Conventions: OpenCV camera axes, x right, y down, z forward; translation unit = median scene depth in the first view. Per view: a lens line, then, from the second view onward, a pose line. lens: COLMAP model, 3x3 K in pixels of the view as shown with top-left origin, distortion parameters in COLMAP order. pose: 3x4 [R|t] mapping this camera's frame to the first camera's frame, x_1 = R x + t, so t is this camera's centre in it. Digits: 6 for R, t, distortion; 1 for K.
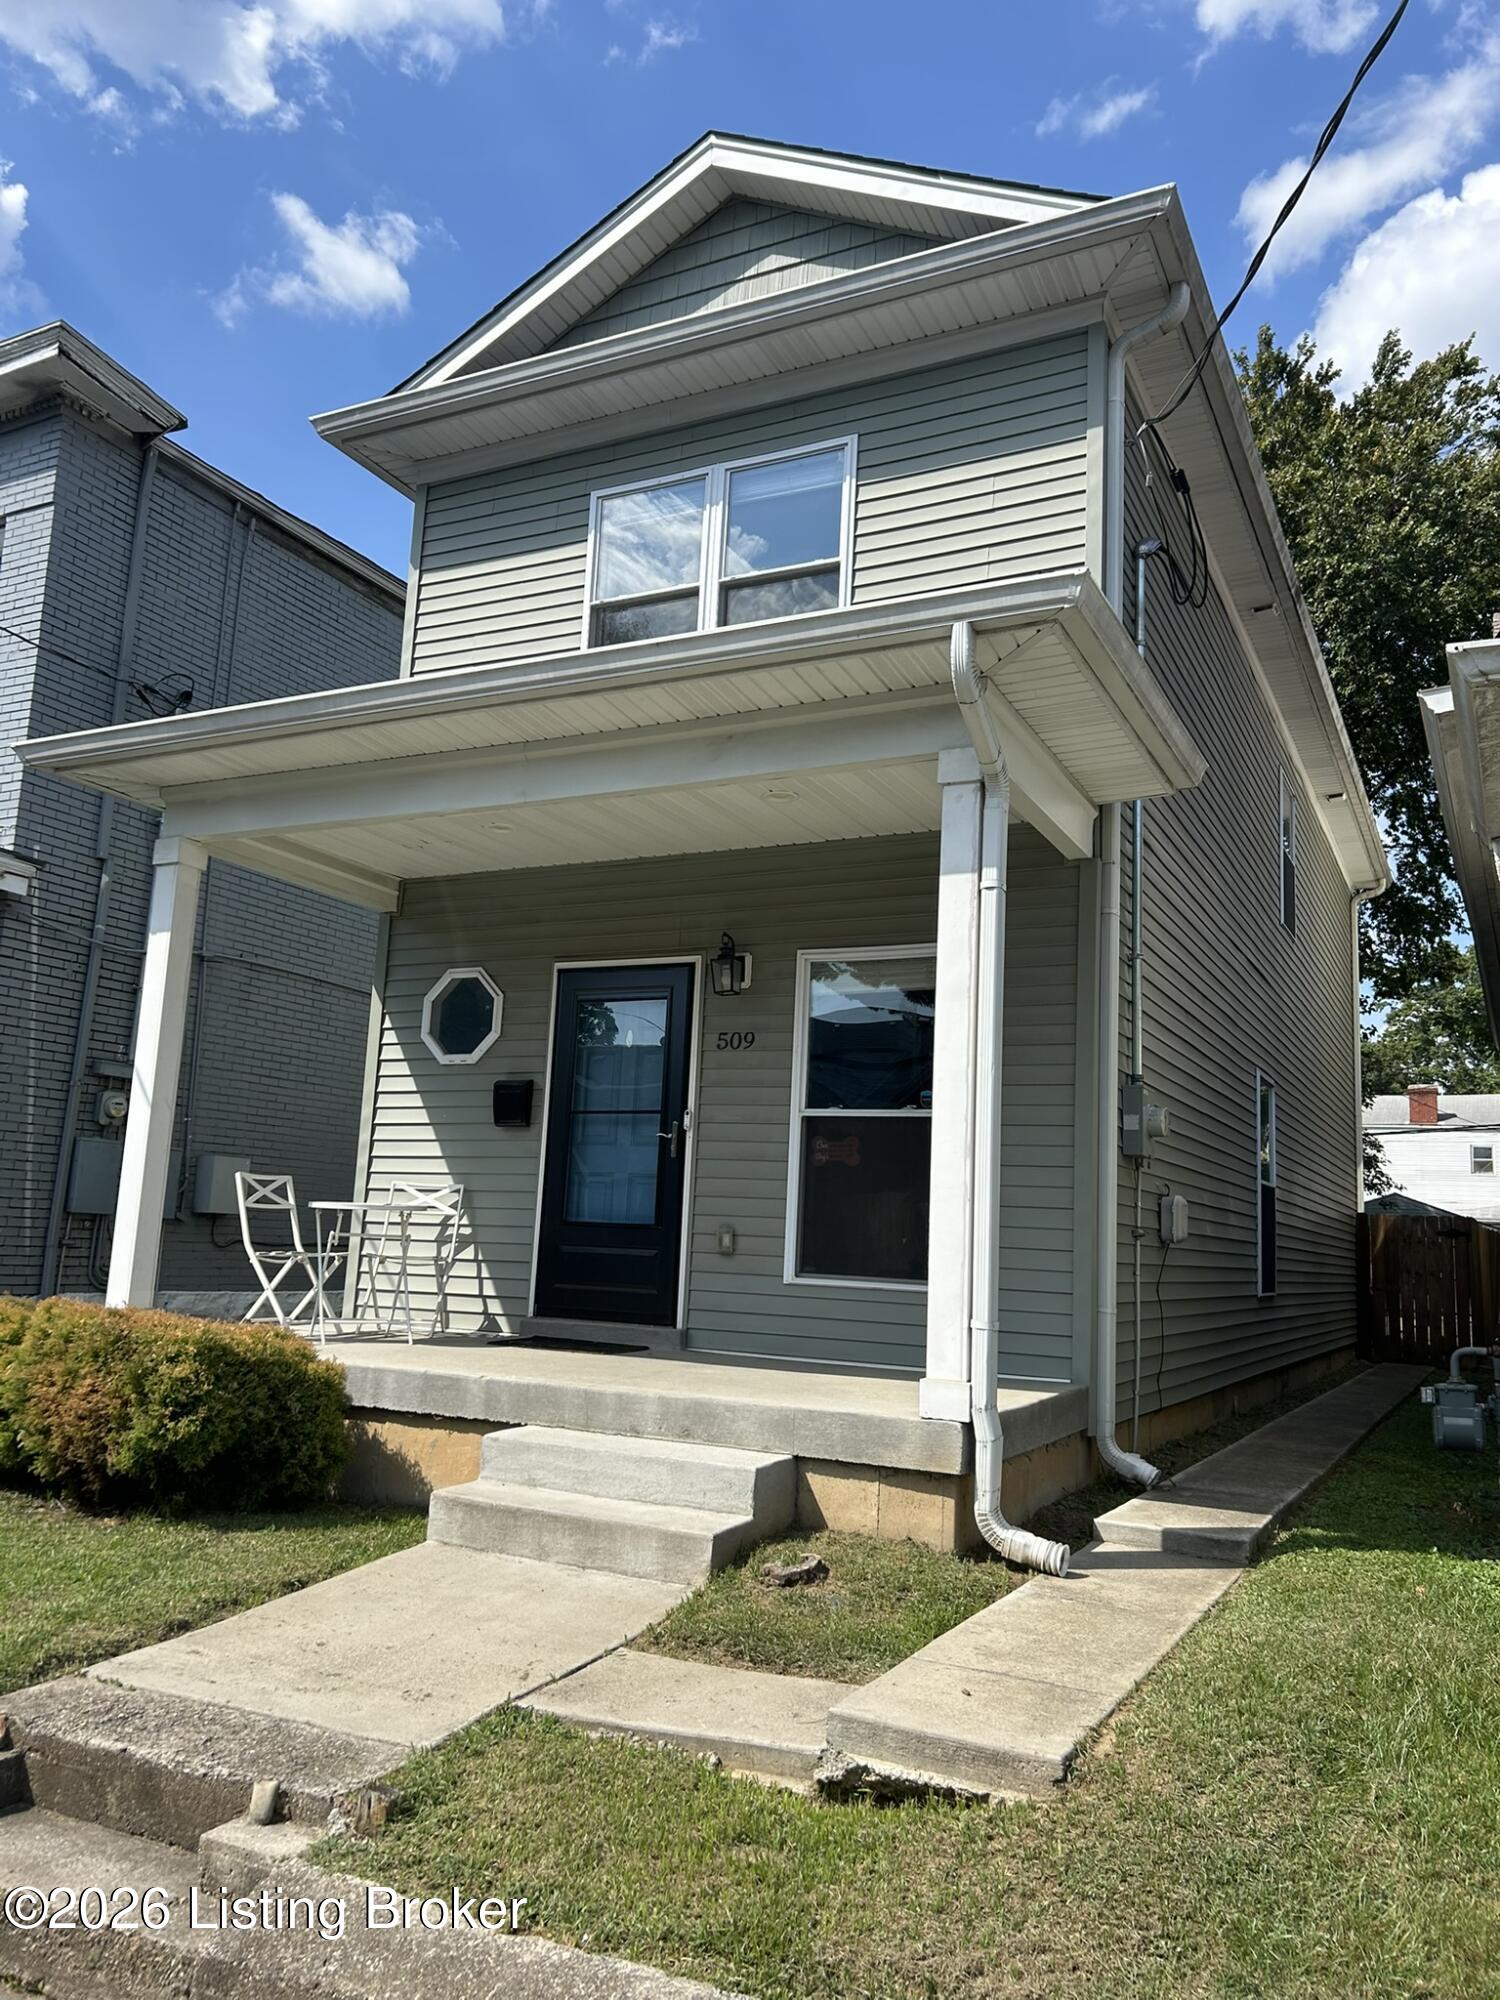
lens RADIAL K [[1514.4, 0, 756.0], [0, 1514.4, 1005.4], [0, 0, 1]] dist [0.058622, -0.065169]
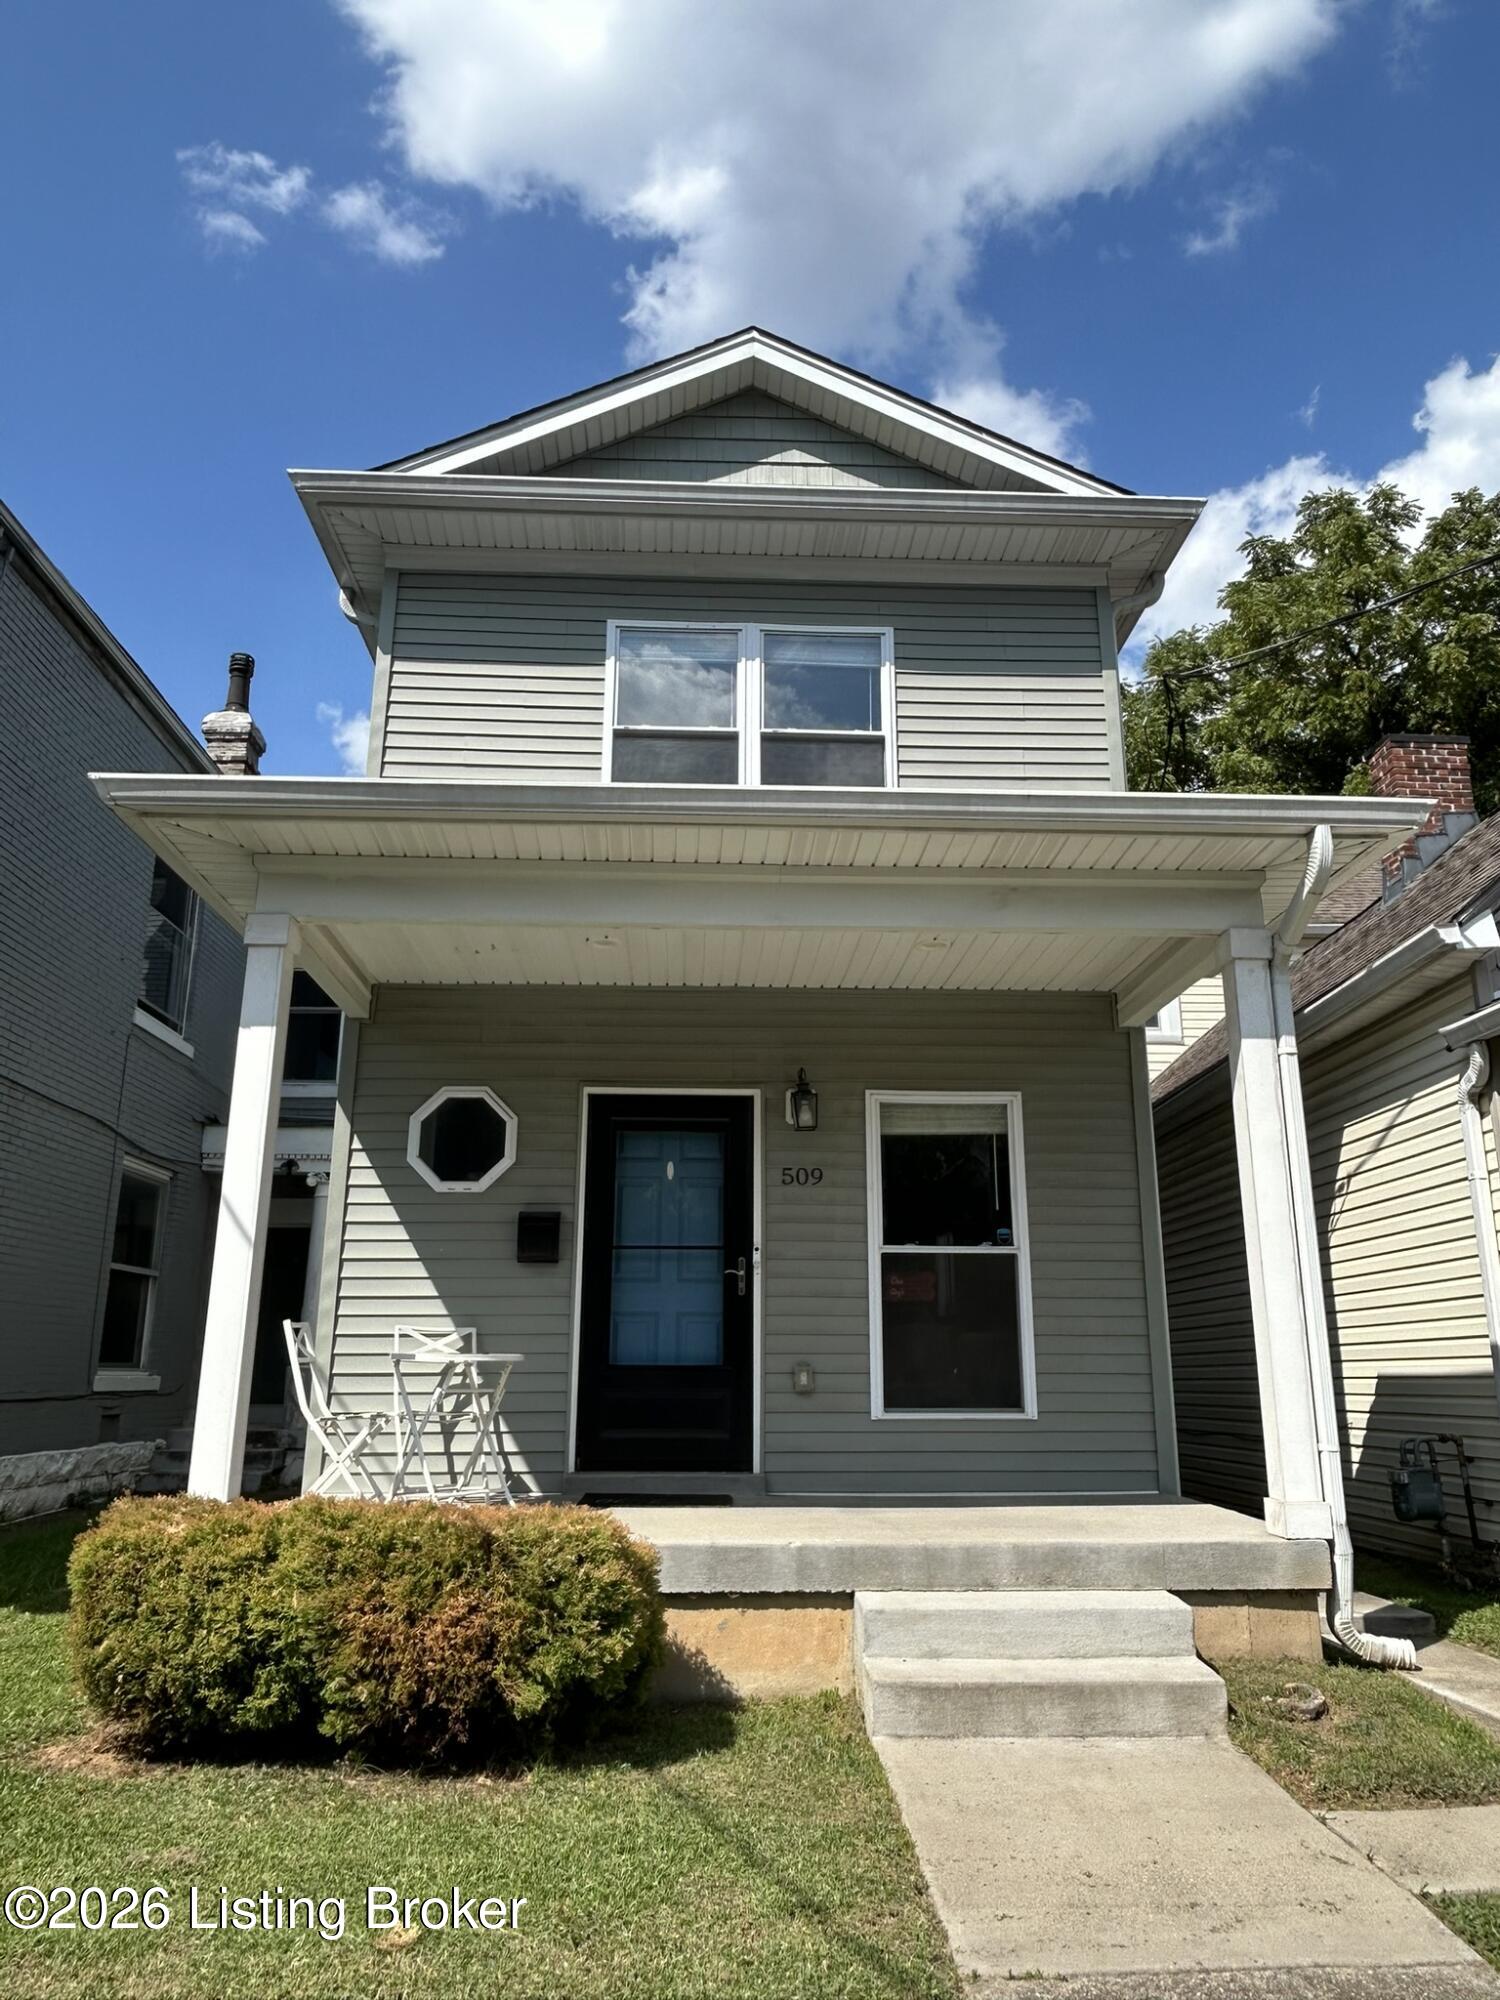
lens RADIAL K [[1364.8, 0, 749.2], [0, 1364.8, 1007.5], [0, 0, 1]] dist [-0.002179, 0.001220]
pose [[0.867405, 0.086585, 0.490011, -0.503893], [-0.039617, 0.993636, -0.105445, 0.008758], [-0.496022, 0.072051, 0.865315, 0.222220]]
